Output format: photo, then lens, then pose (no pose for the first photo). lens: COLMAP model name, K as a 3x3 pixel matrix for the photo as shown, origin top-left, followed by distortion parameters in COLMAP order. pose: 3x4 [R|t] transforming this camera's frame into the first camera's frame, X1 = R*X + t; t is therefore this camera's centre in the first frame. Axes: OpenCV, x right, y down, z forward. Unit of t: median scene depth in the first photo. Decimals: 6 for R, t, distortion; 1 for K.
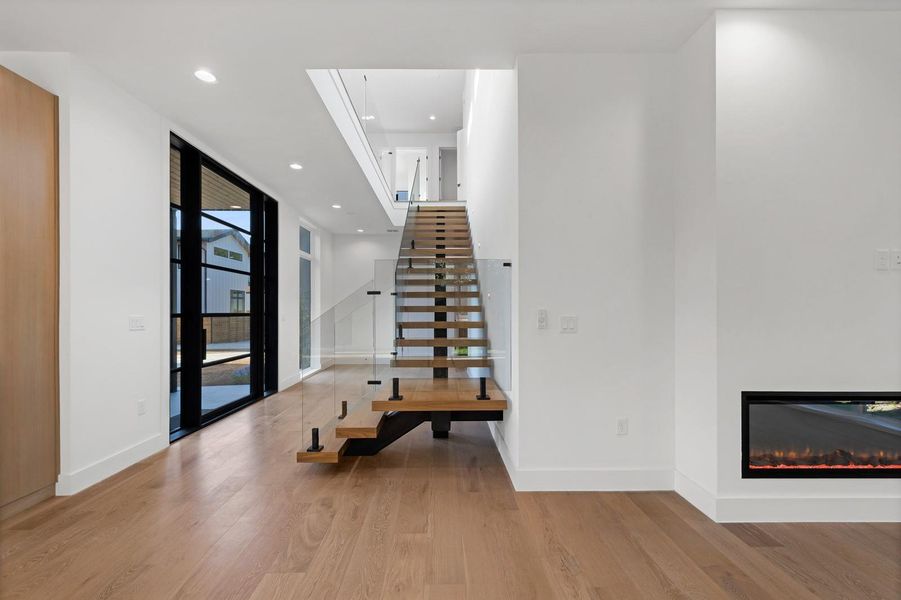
lens RADIAL K [[381.2, 0, 449.8], [0, 381.2, 303.7], [0, 0, 1]] dist [-0.000486, 0.000521]
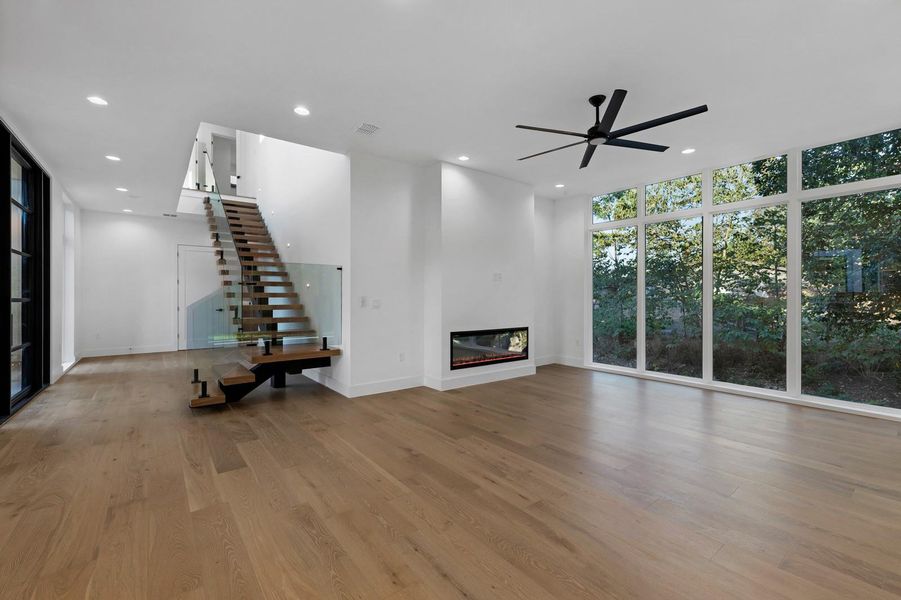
lens RADIAL K [[381.2, 0, 449.8], [0, 381.2, 303.7], [0, 0, 1]] dist [-0.000486, 0.000521]
pose [[0.796831, -0.009436, 0.604128, -0.549867], [-0.011669, 0.999451, 0.031002, -0.008187], [-0.604089, -0.031752, 0.796284, -0.723526]]
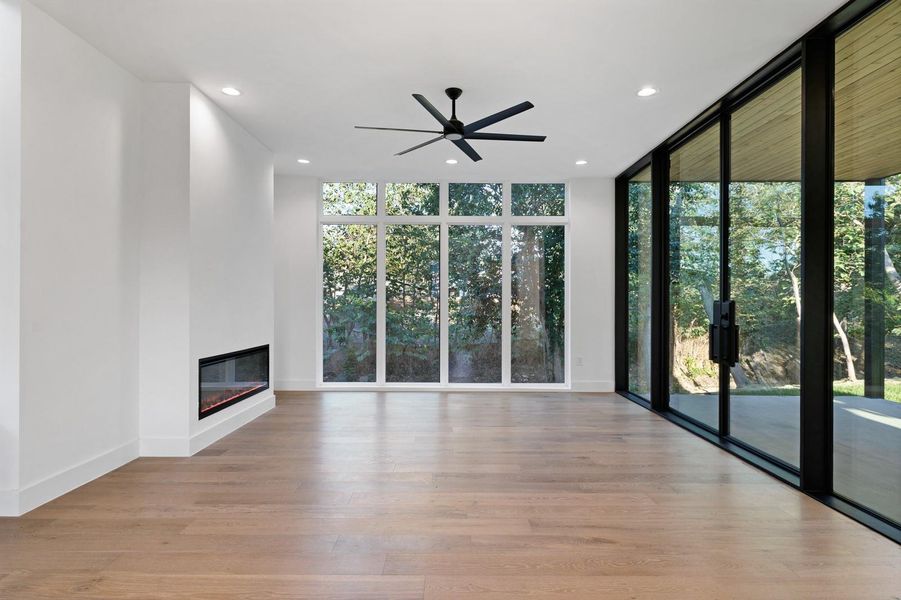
lens RADIAL K [[478.6, 0, 449.1], [0, 478.6, 304.3], [0, 0, 1]] dist [-0.002035, -0.000033]
pose [[0.015720, -0.001833, 0.999875, -0.912828], [-0.019722, 0.999803, 0.002143, 0.006023], [-0.999682, -0.019754, 0.015681, 0.051284]]
